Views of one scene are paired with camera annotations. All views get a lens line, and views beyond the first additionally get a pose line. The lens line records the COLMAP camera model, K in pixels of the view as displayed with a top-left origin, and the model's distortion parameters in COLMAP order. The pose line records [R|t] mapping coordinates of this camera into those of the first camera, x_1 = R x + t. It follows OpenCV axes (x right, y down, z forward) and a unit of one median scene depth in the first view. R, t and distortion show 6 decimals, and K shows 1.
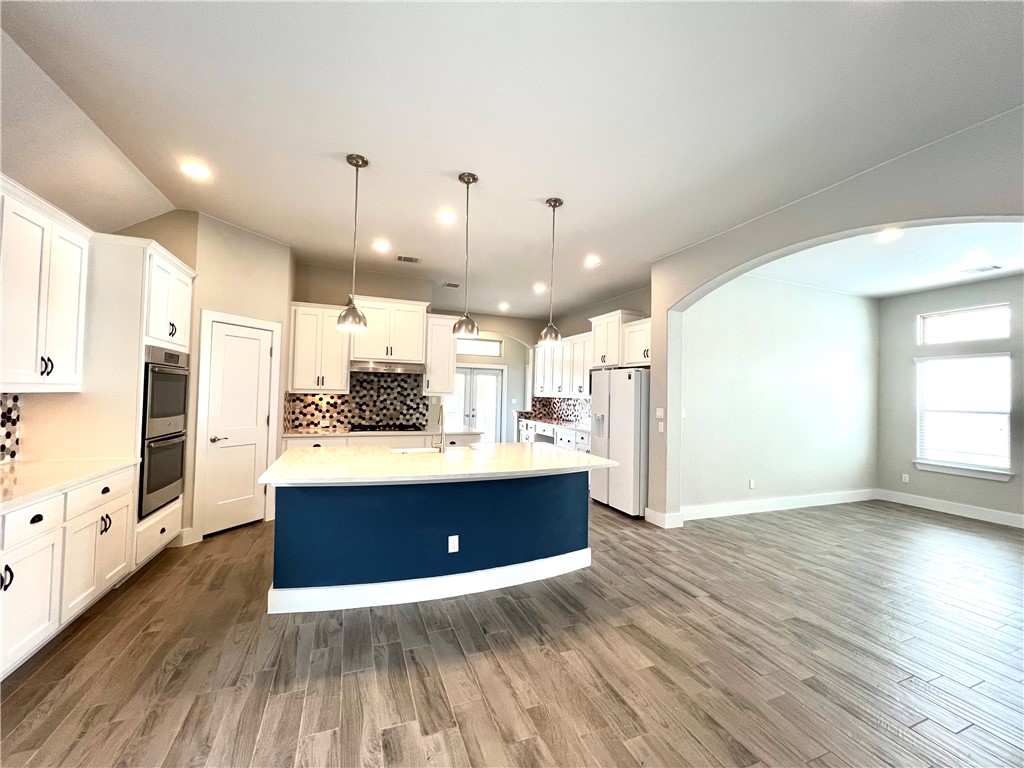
lens RADIAL K [[409.7, 0, 513.1], [0, 409.7, 383.0], [0, 0, 1]] dist [-0.000871, 0.000015]
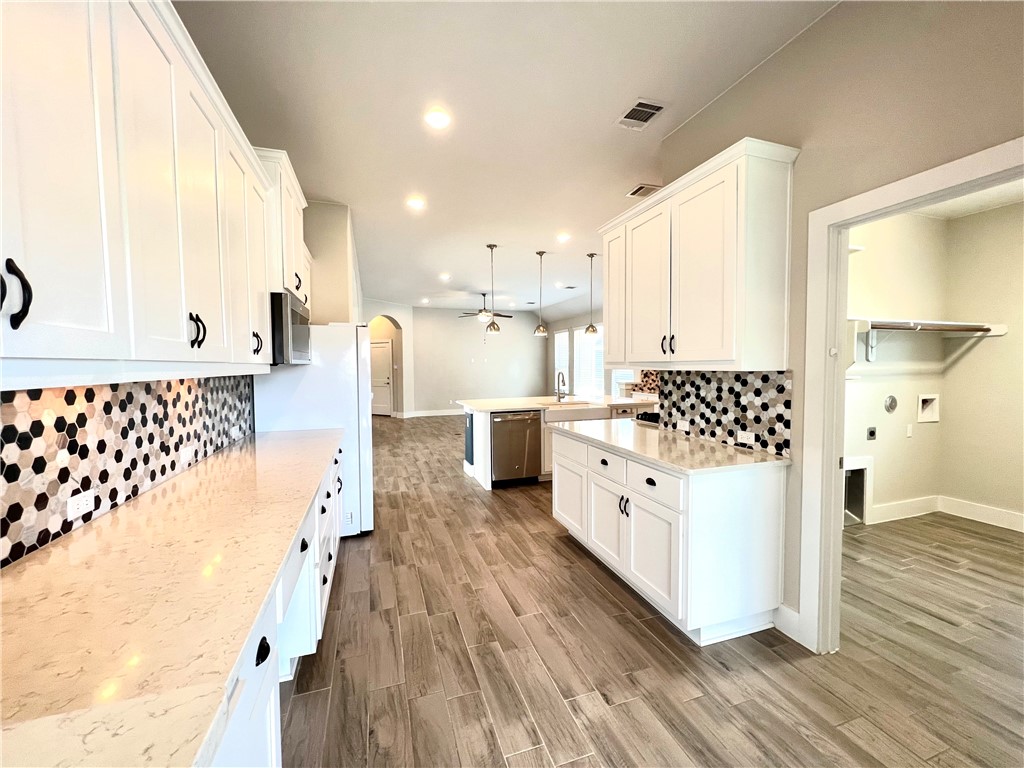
lens RADIAL K [[409.1, 0, 510.2], [0, 409.1, 382.5], [0, 0, 1]] dist [-0.001251, 0.000430]
pose [[-0.998333, -0.021704, 0.053473, -0.055676], [-0.020801, 0.999633, 0.017382, 0.054025], [-0.053831, 0.016241, -0.998418, 1.998091]]
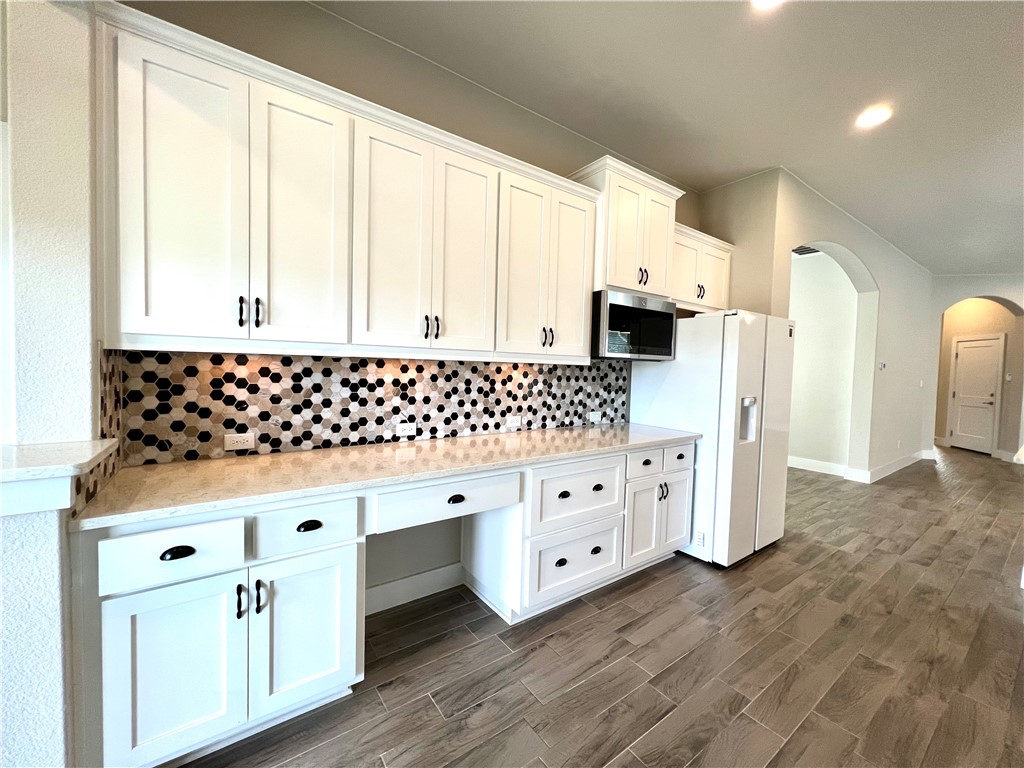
lens RADIAL K [[409.7, 0, 510.1], [0, 409.7, 382.6], [0, 0, 1]] dist [-0.000871, 0.000015]
pose [[-0.239904, -0.072455, 0.968089, -0.263978], [-0.059326, 0.996441, 0.059875, 0.054185], [-0.968982, -0.043068, -0.243349, 1.730944]]
